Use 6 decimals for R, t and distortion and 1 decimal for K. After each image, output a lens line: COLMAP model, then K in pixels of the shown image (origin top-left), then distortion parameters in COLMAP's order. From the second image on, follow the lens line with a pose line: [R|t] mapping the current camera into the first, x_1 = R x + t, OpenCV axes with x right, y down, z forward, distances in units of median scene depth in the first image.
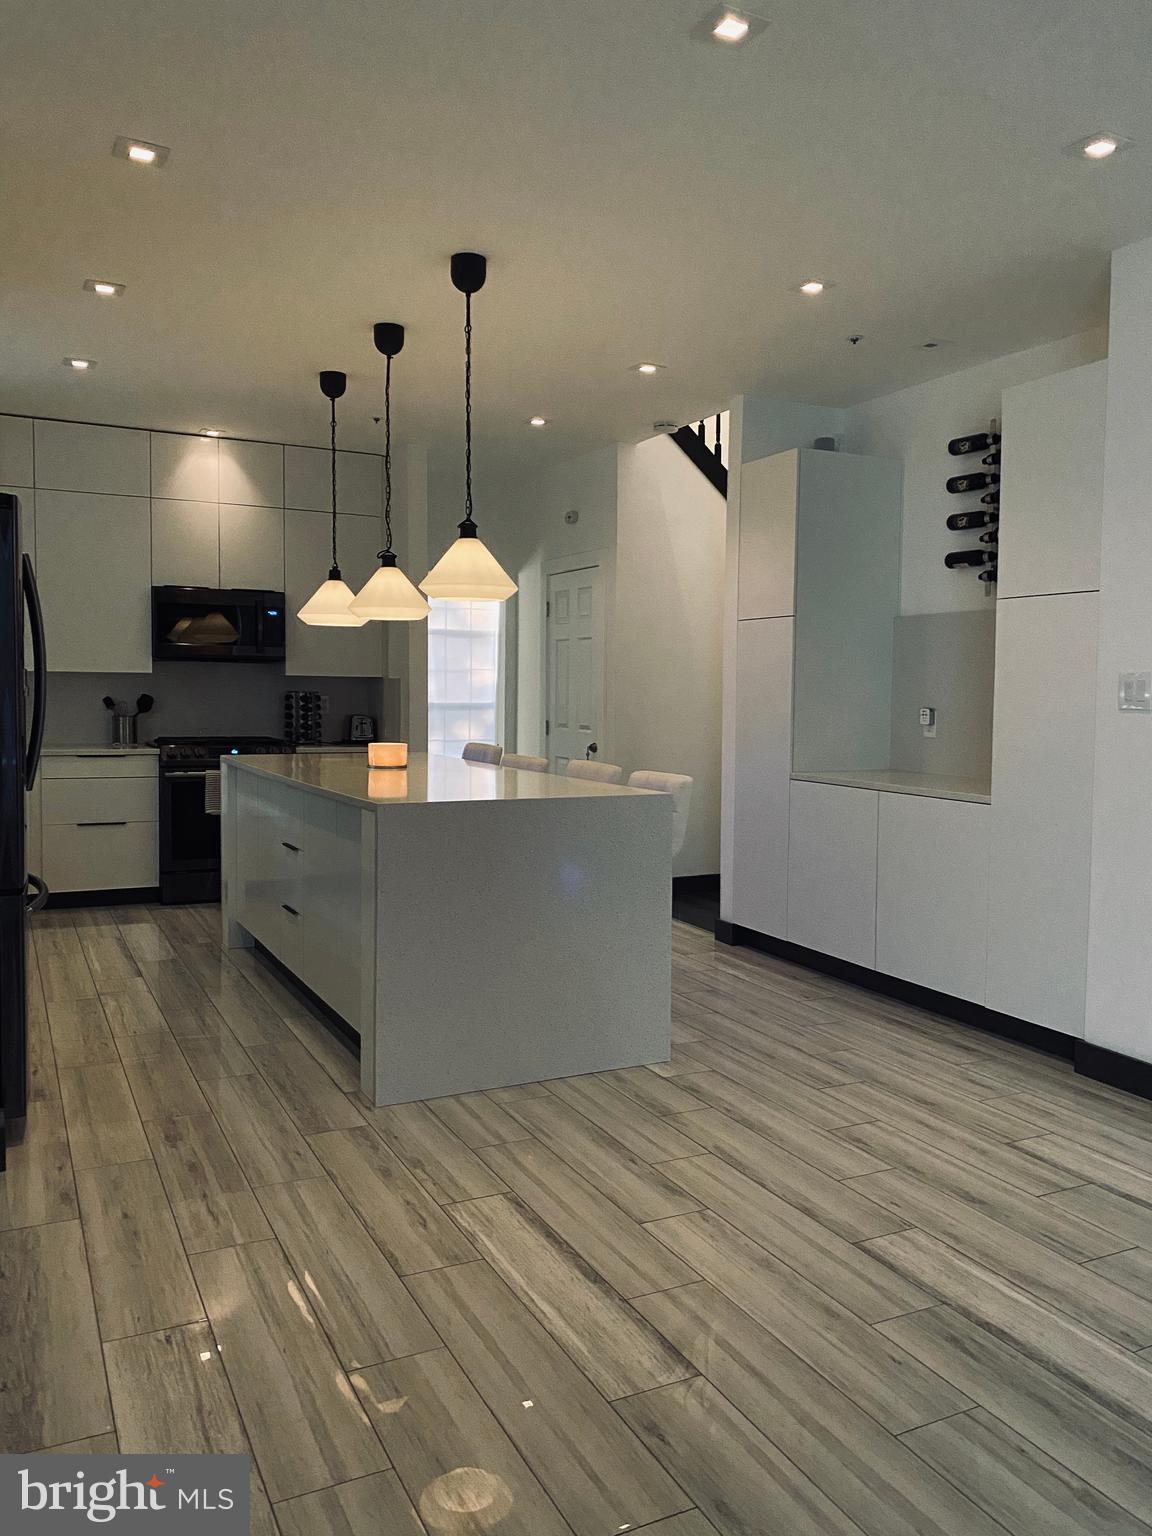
lens RADIAL K [[1173.7, 0, 590.5], [0, 1173.7, 758.6], [0, 0, 1]] dist [0.016885, -0.018482]
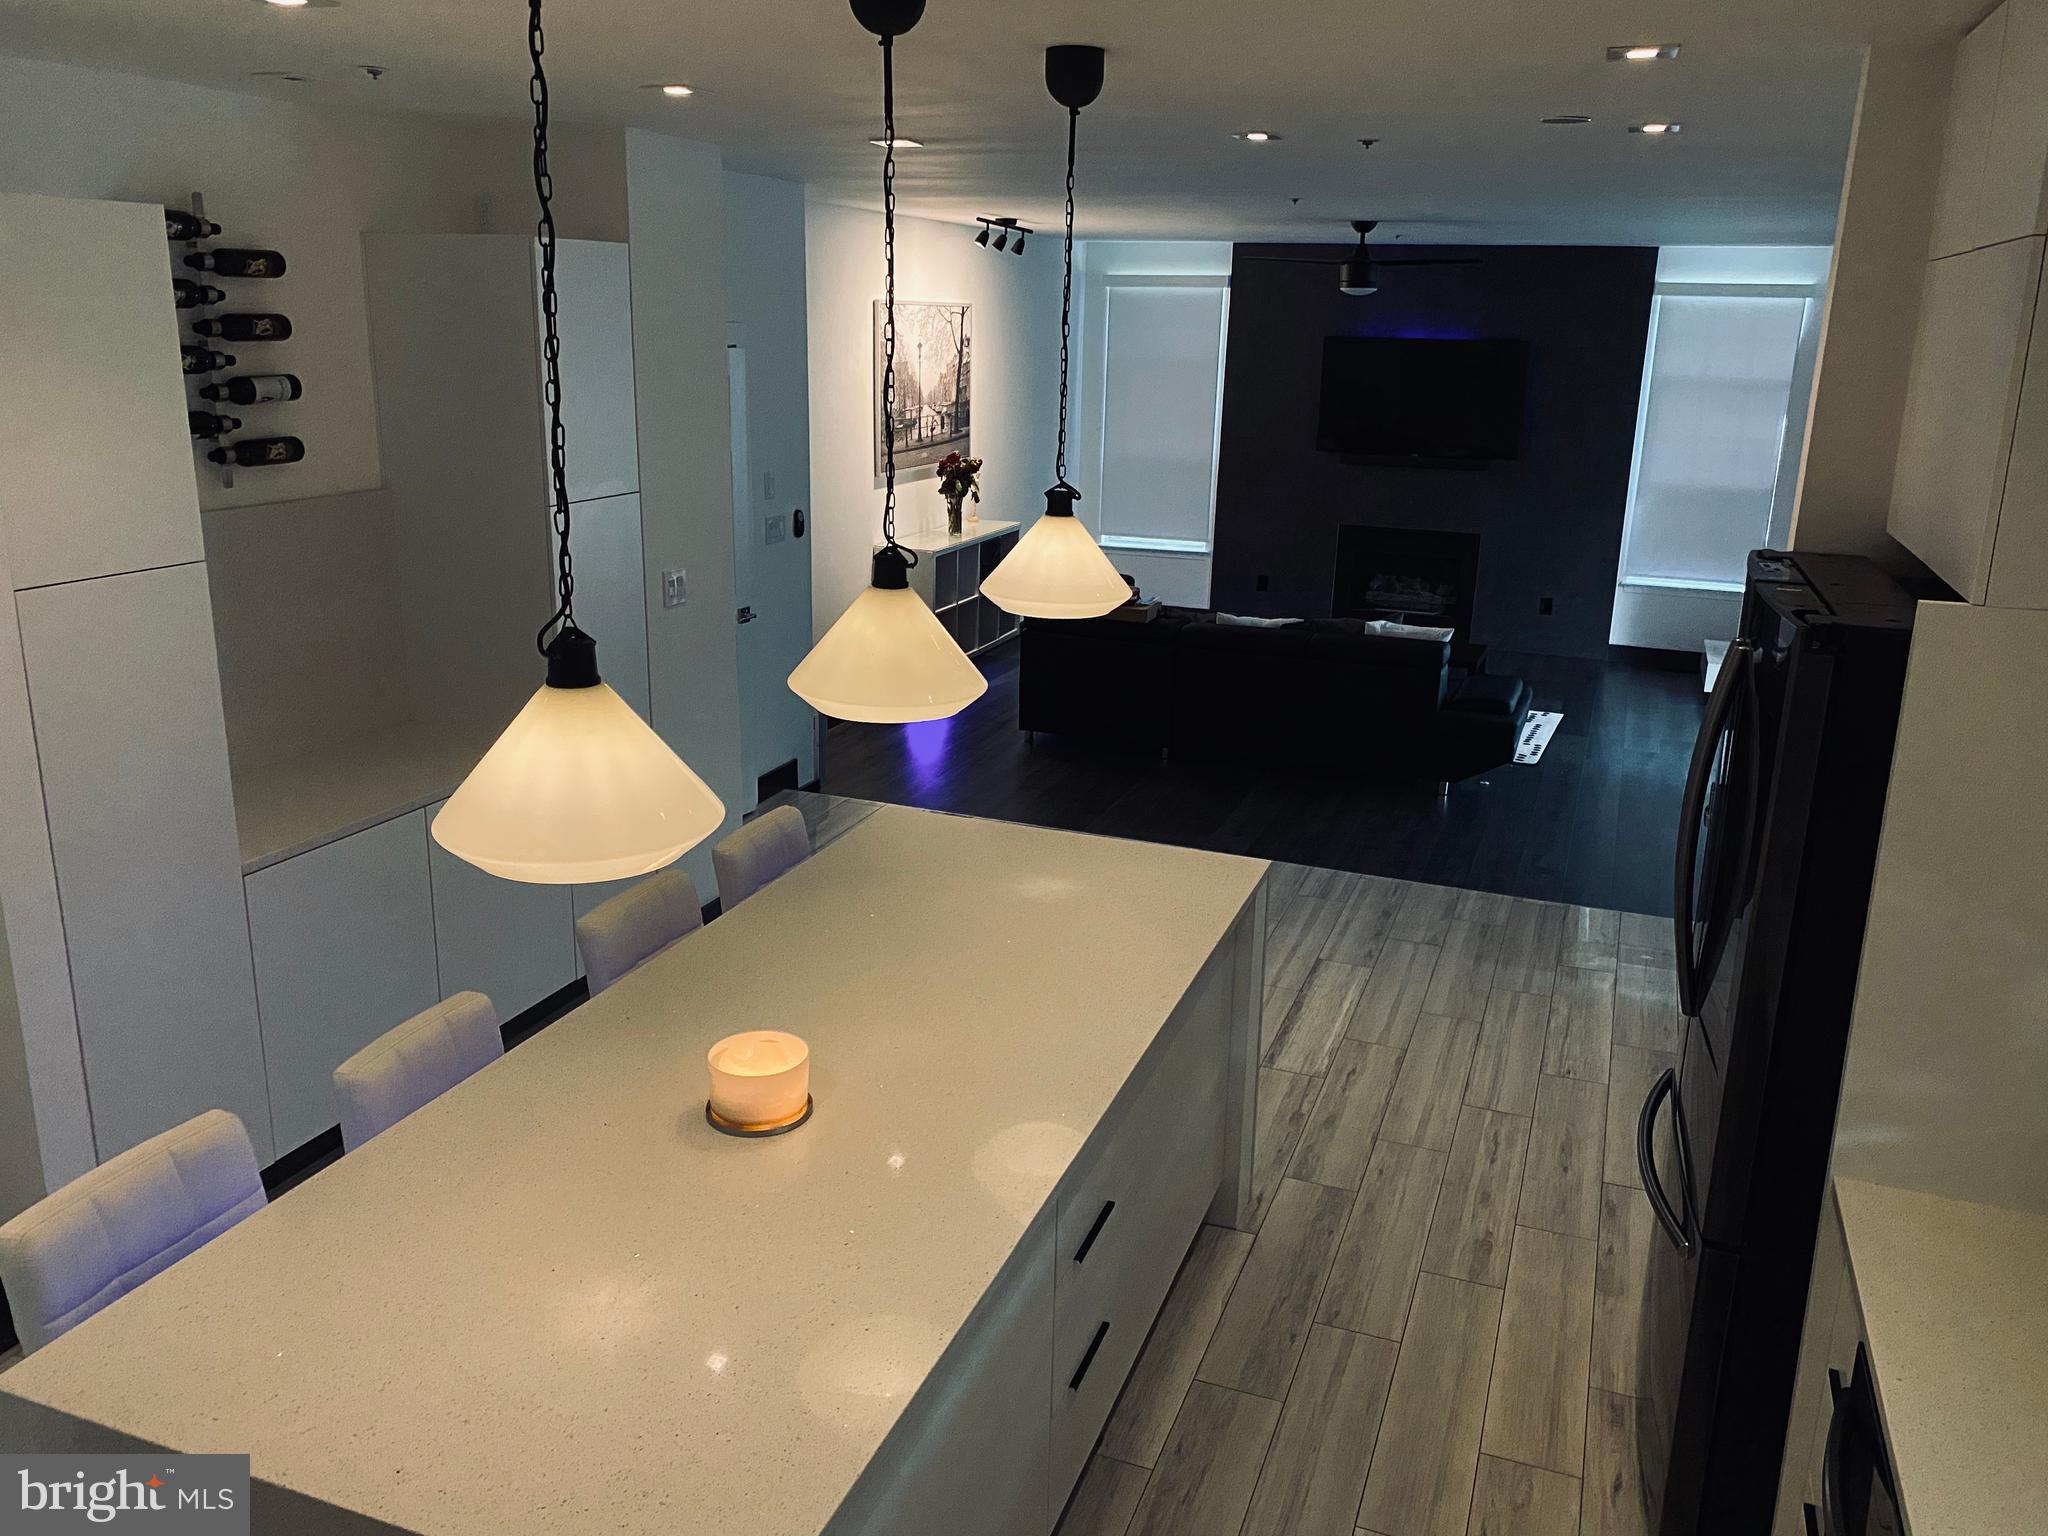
lens RADIAL K [[1565.0, 0, 1010.4], [0, 1565.0, 772.4], [0, 0, 1]] dist [0.016885, -0.018482]
pose [[-0.660698, -0.239272, 0.711497, -0.745068], [0.016553, 0.942964, 0.332484, -0.350405], [-0.750470, 0.231449, -0.619053, 1.633504]]
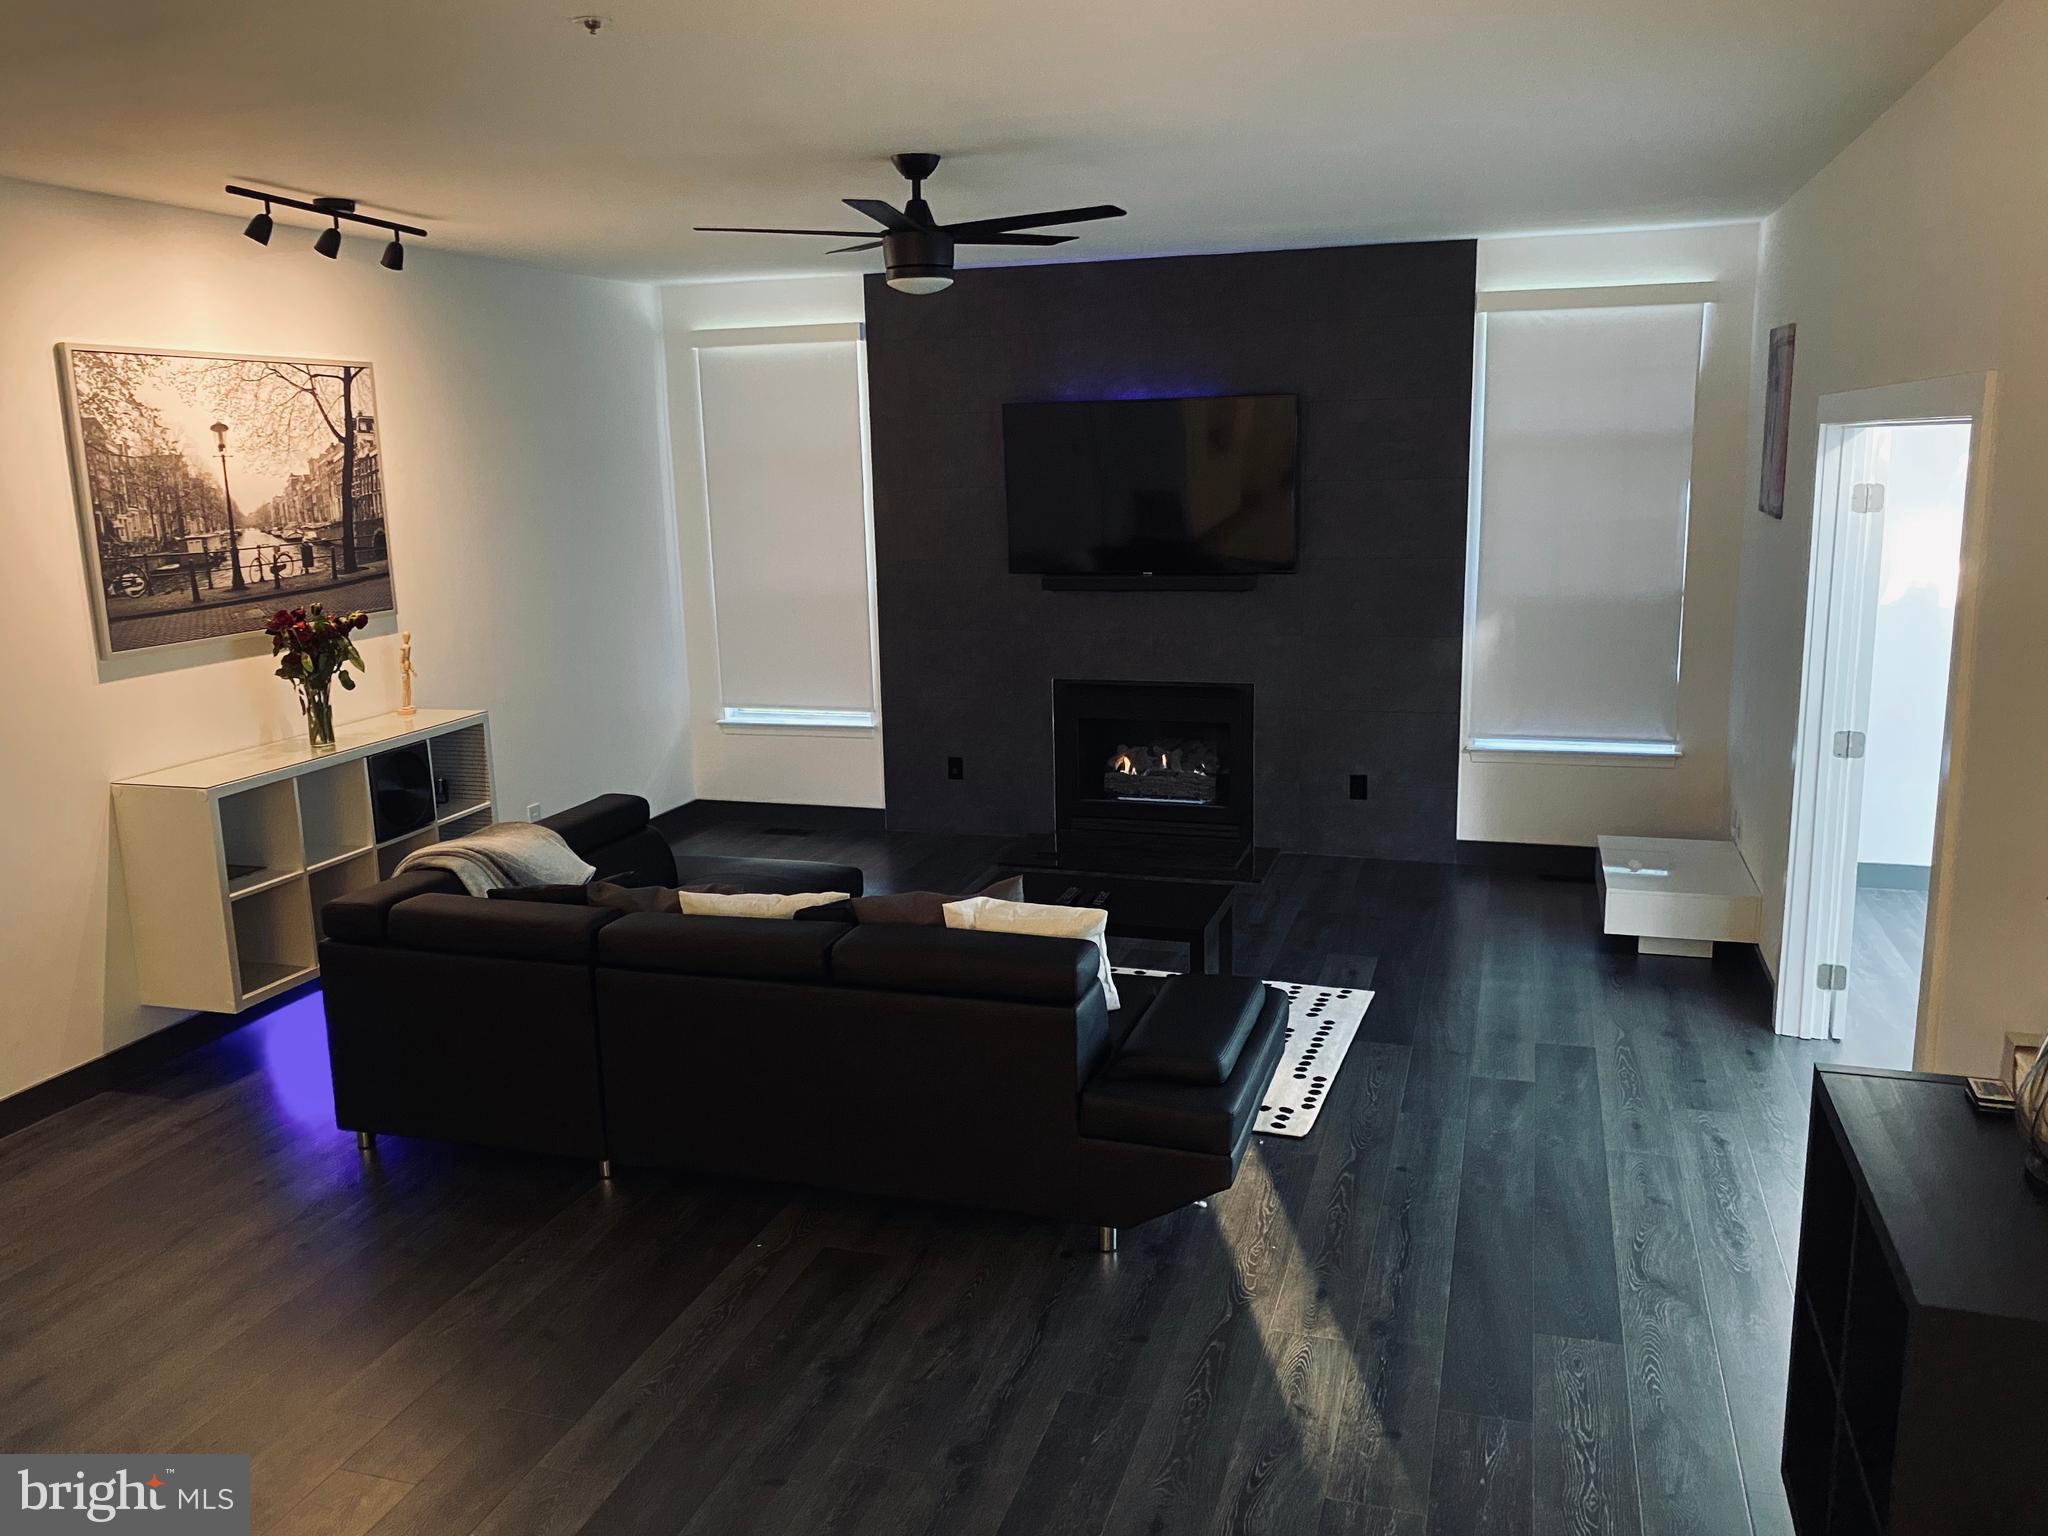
lens RADIAL K [[1565.0, 0, 1016.5], [0, 1565.0, 769.7], [0, 0, 1]] dist [0.016885, -0.018482]
pose [[-0.708471, -0.142825, 0.691137, -0.615227], [0.056624, 0.964647, 0.257390, -0.306906], [-0.703465, 0.221489, -0.675337, 1.343577]]
